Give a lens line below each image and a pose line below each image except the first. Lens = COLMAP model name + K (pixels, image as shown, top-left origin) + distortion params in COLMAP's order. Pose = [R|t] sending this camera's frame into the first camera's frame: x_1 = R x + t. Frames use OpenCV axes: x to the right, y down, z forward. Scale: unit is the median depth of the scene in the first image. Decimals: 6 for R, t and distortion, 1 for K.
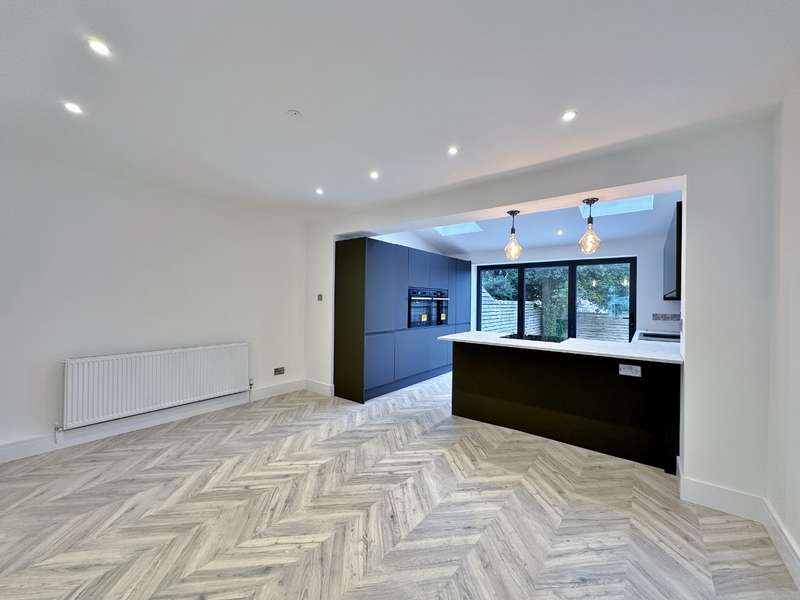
lens RADIAL K [[318.9, 0, 399.3], [0, 318.9, 302.0], [0, 0, 1]] dist [-0.001090, -0.000290]
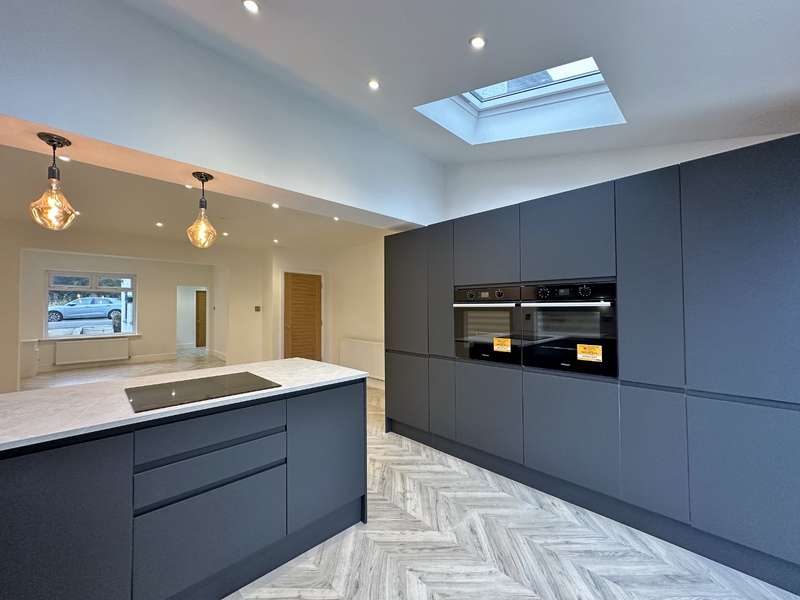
lens RADIAL K [[318.9, 0, 402.7], [0, 318.9, 301.6], [0, 0, 1]] dist [-0.001090, -0.000290]
pose [[-0.128111, -0.031138, -0.991271, 0.673537], [-0.001035, 0.999511, -0.031263, -0.001061], [0.991759, -0.002979, -0.128081, 1.062057]]
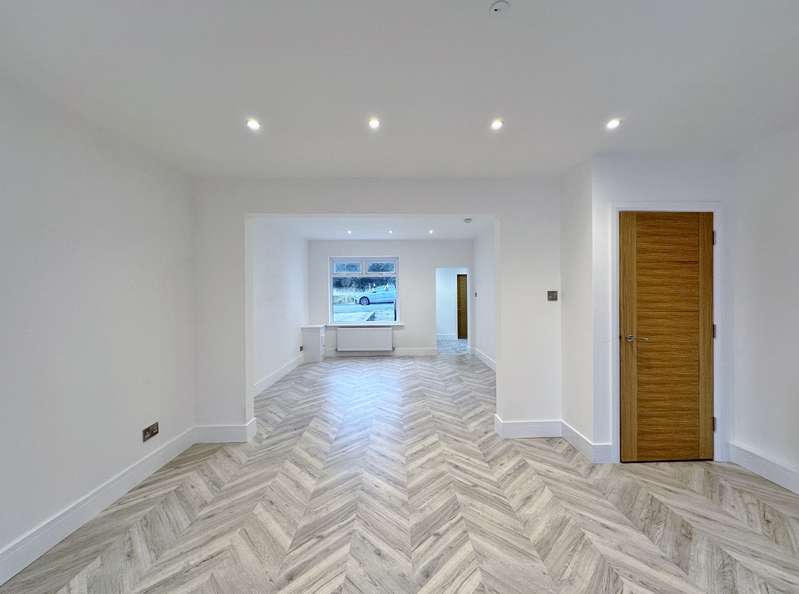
lens RADIAL K [[318.5, 0, 399.7], [0, 318.5, 293.6], [0, 0, 1]] dist [-0.001090, -0.000290]
pose [[-0.779570, -0.011792, -0.626205, 0.098812], [-0.006944, 0.999924, -0.010186, -0.007727], [0.626277, -0.003592, -0.779592, 0.608467]]
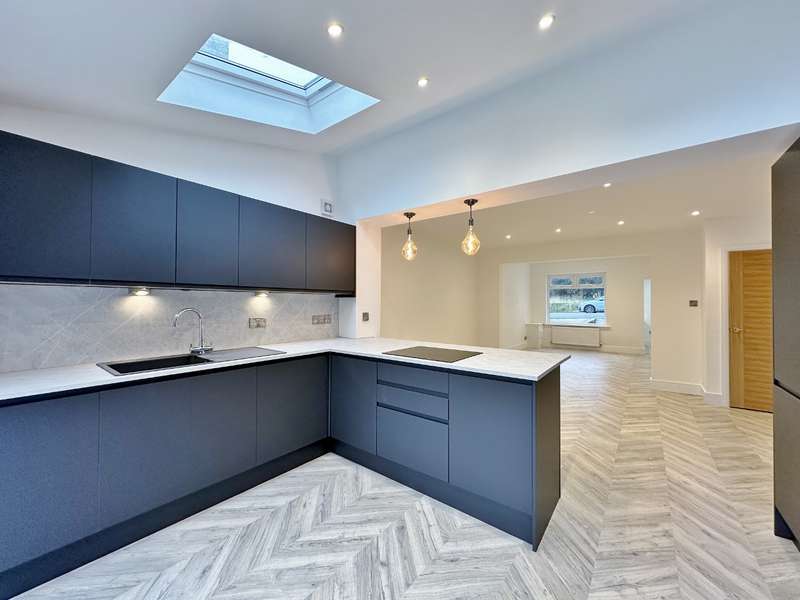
lens RADIAL K [[318.9, 0, 399.3], [0, 318.9, 300.9], [0, 0, 1]] dist [-0.001090, -0.000290]
pose [[-0.999808, -0.019383, -0.003029, 0.394729], [-0.019377, 0.999810, -0.001955, 0.000118], [0.003066, -0.001896, -0.999994, 1.335737]]
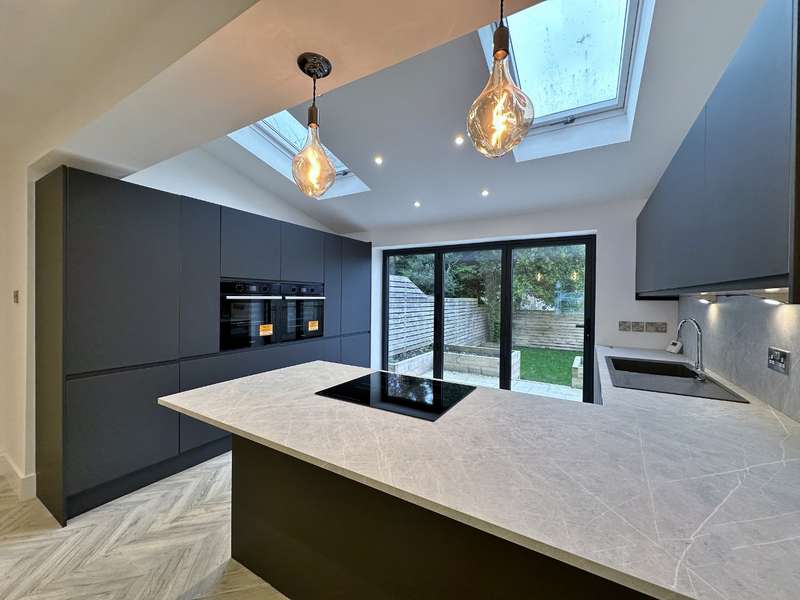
lens RADIAL K [[318.9, 0, 398.8], [0, 318.9, 301.5], [0, 0, 1]] dist [-0.001090, -0.000290]
pose [[0.992194, -0.003016, 0.124664, 0.290162], [0.001554, 0.999929, 0.011829, -0.012186], [-0.124691, -0.011543, 0.992129, 0.444962]]
